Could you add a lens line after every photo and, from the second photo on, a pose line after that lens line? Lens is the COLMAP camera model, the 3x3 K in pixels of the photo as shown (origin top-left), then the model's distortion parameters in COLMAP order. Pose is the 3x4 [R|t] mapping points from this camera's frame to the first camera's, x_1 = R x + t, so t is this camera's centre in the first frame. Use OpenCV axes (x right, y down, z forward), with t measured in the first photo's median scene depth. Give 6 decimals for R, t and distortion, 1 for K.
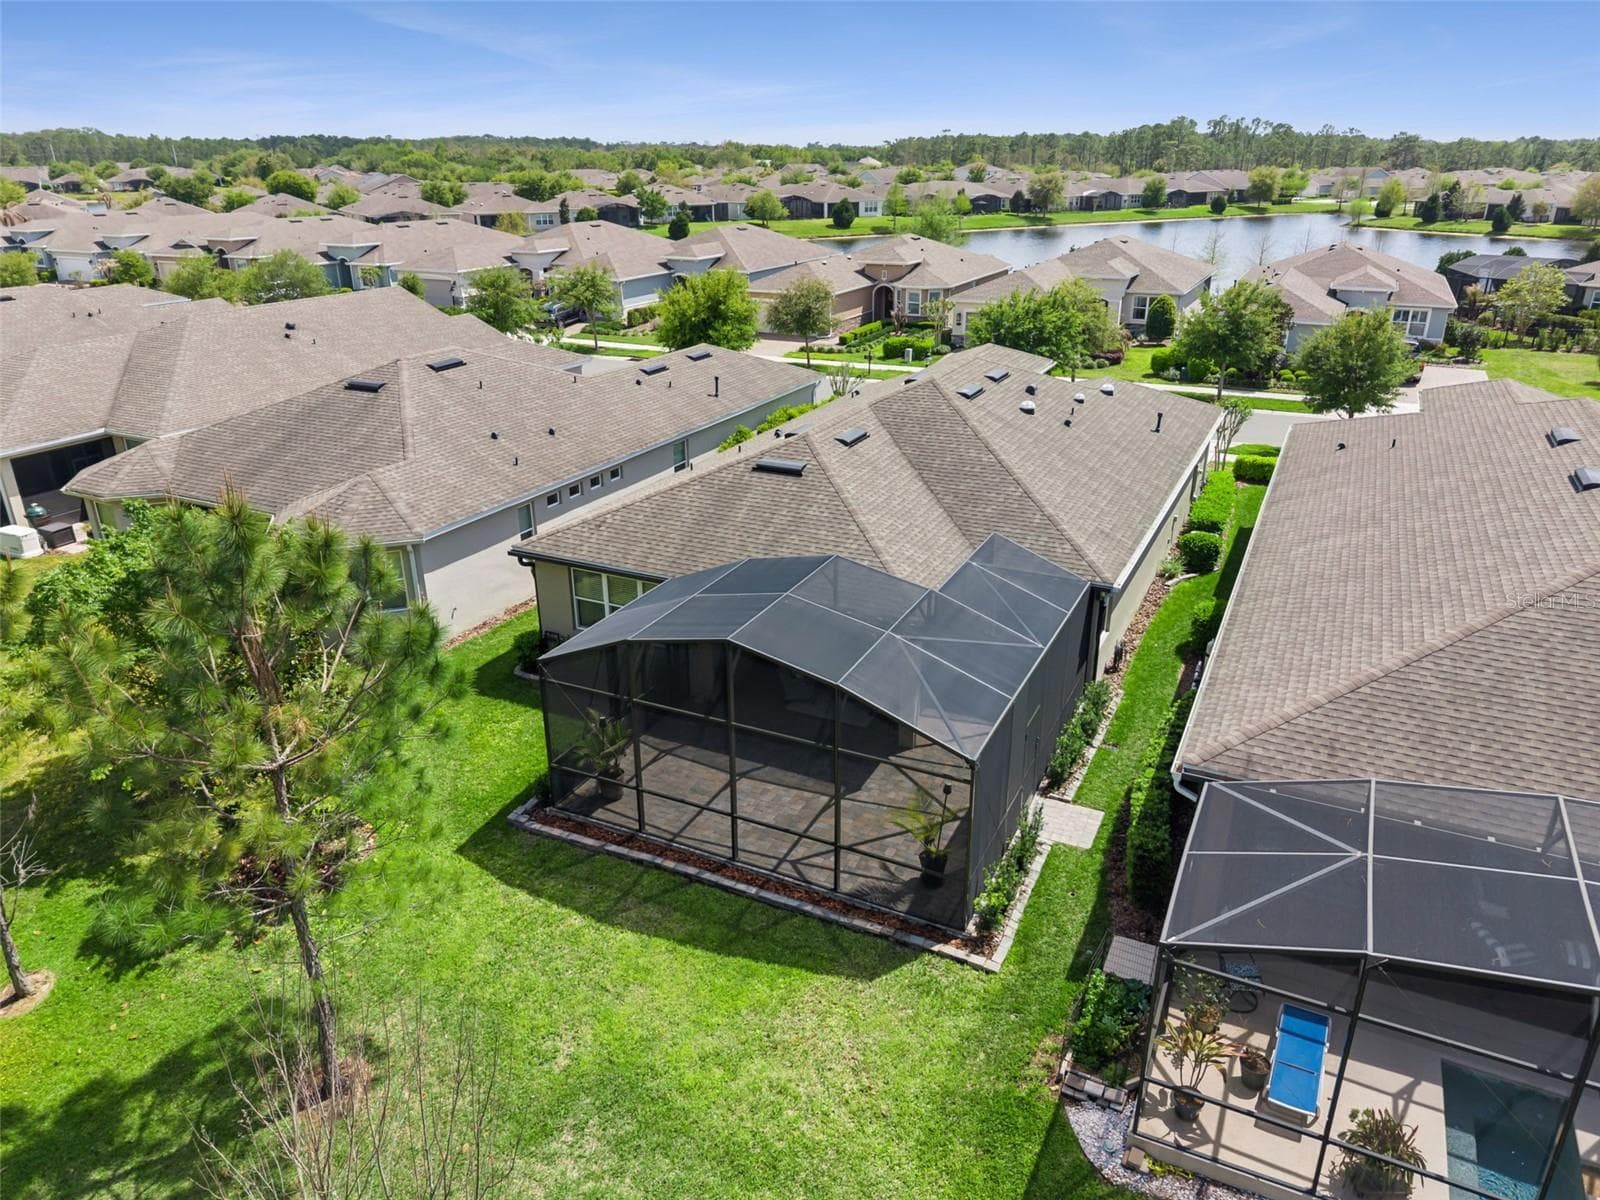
lens RADIAL K [[1068.7, 0, 796.6], [0, 1068.7, 600.0], [0, 0, 1]] dist [0.023251, -0.023395]
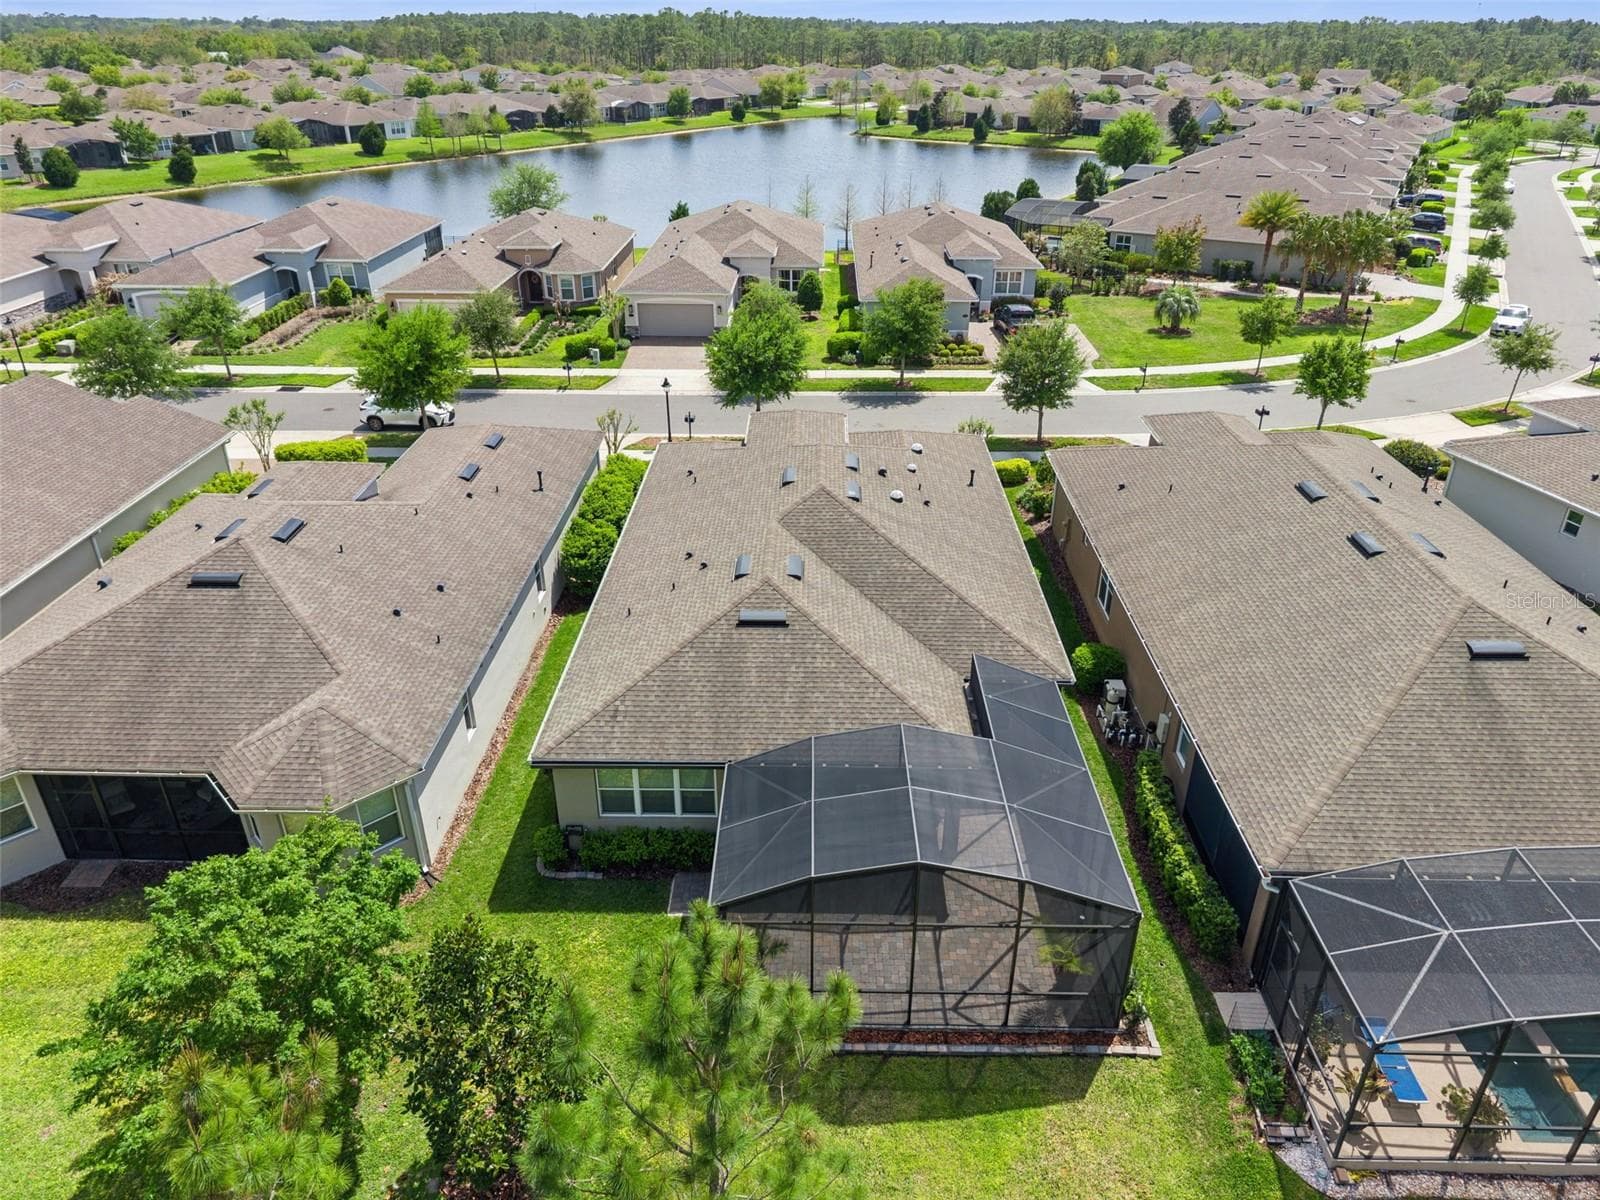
lens RADIAL K [[1068.7, 0, 791.9], [0, 1068.7, 602.1], [0, 0, 1]] dist [0.023251, -0.023395]
pose [[0.904377, -0.194889, 0.379631, -0.130597], [0.155971, 0.979031, 0.131037, -0.092867], [-0.397209, -0.059296, 0.915811, 0.005968]]
